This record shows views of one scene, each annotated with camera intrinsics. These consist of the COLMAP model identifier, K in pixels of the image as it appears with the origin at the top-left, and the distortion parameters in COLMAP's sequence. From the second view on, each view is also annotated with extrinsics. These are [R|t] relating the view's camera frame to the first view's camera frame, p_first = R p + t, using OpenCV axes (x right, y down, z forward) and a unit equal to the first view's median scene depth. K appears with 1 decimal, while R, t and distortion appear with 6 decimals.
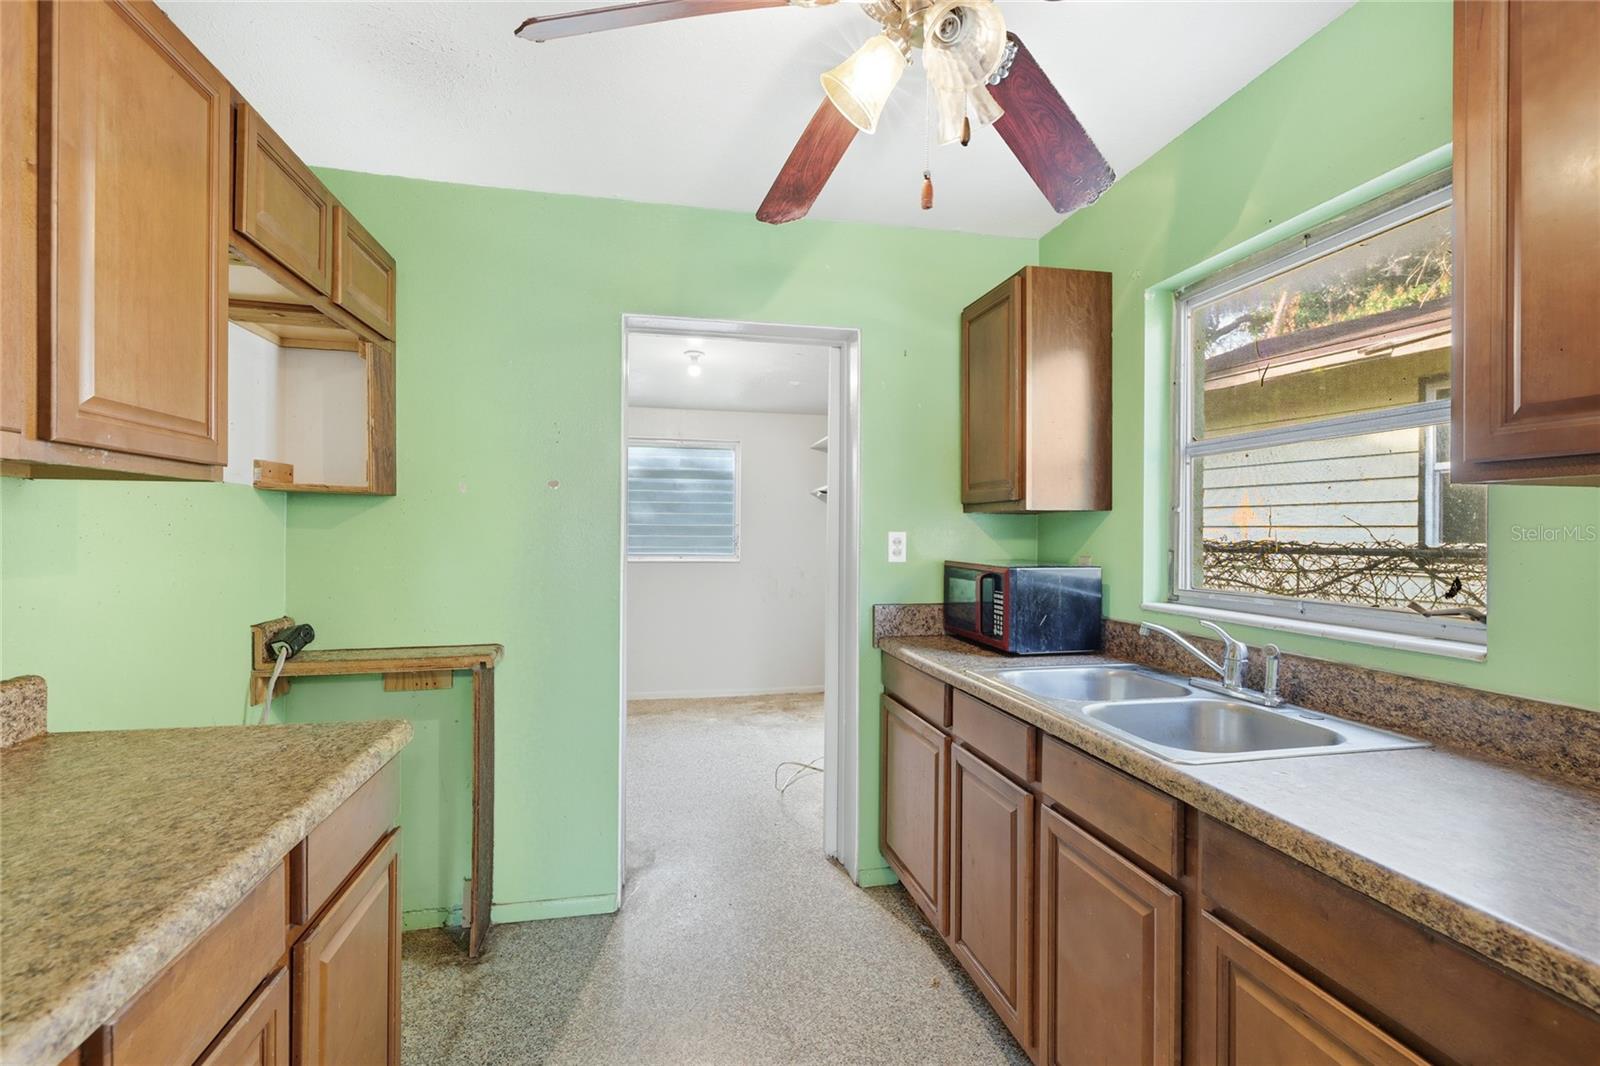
lens RADIAL K [[711.4, 0, 805.7], [0, 711.4, 526.6], [0, 0, 1]] dist [-0.000191, -0.000566]
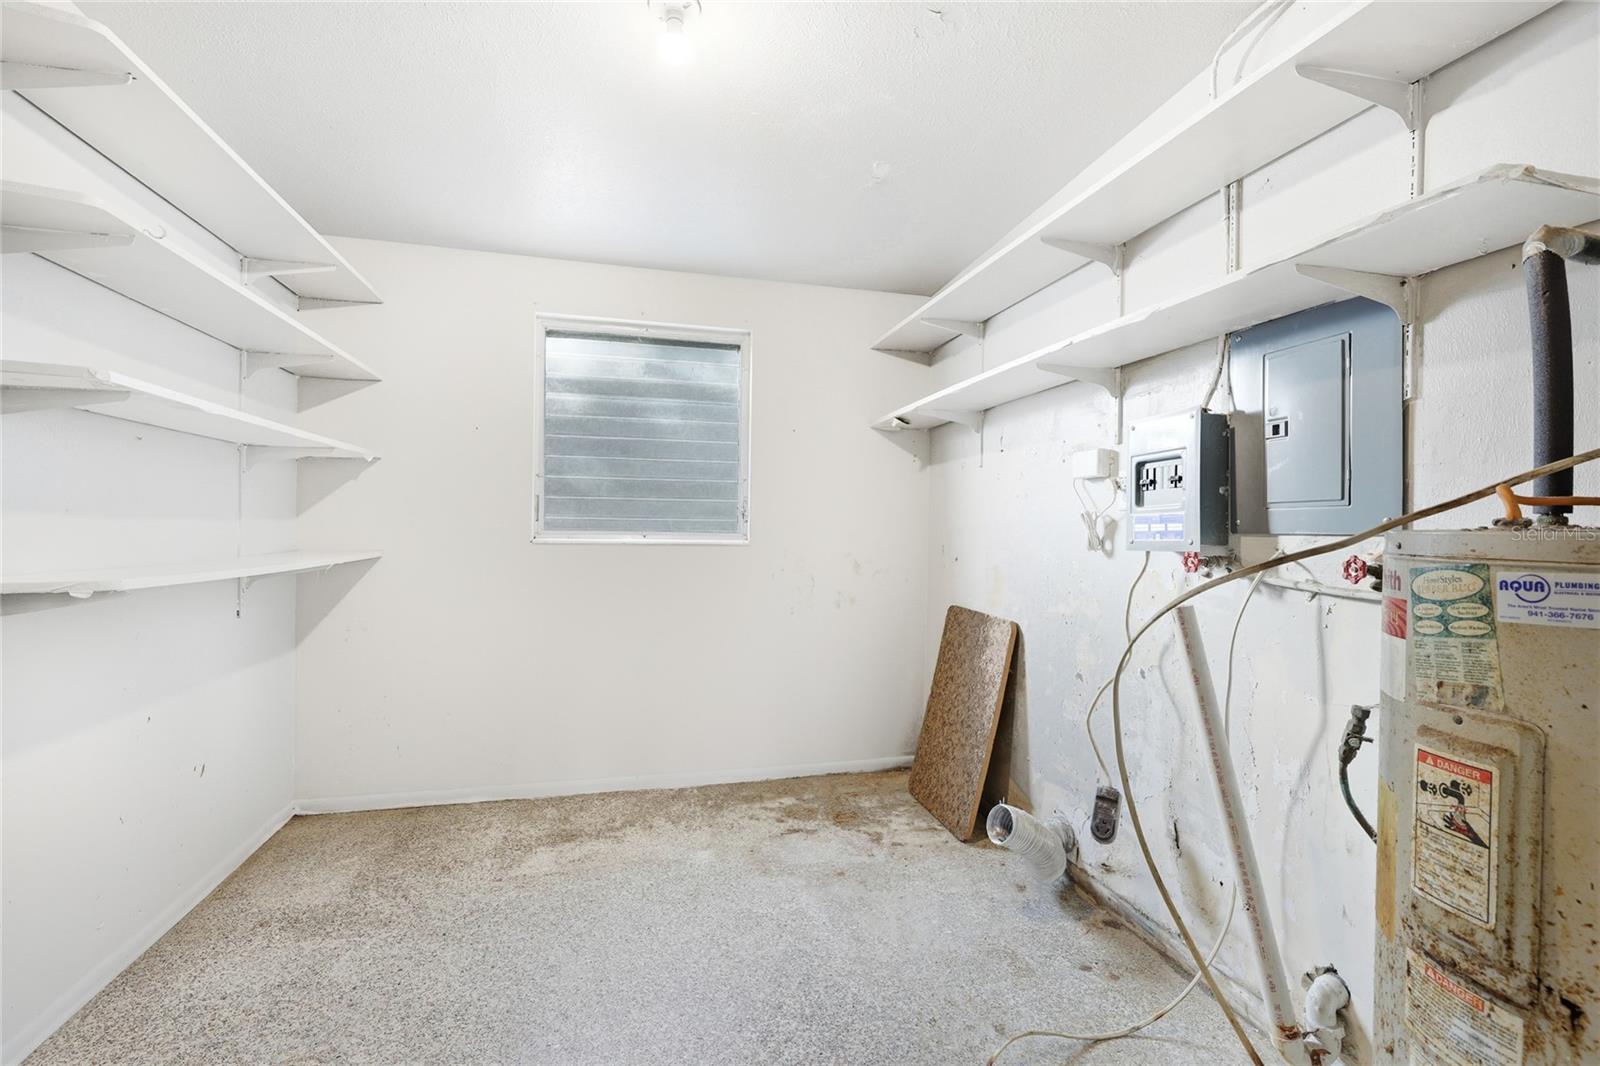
lens RADIAL K [[711.4, 0, 805.7], [0, 711.4, 526.6], [0, 0, 1]] dist [-0.000191, -0.000566]
pose [[0.999356, 0.004474, 0.035589, -0.067942], [-0.004682, 0.999972, 0.005756, 0.031324], [-0.035563, -0.005919, 0.999350, 0.430134]]
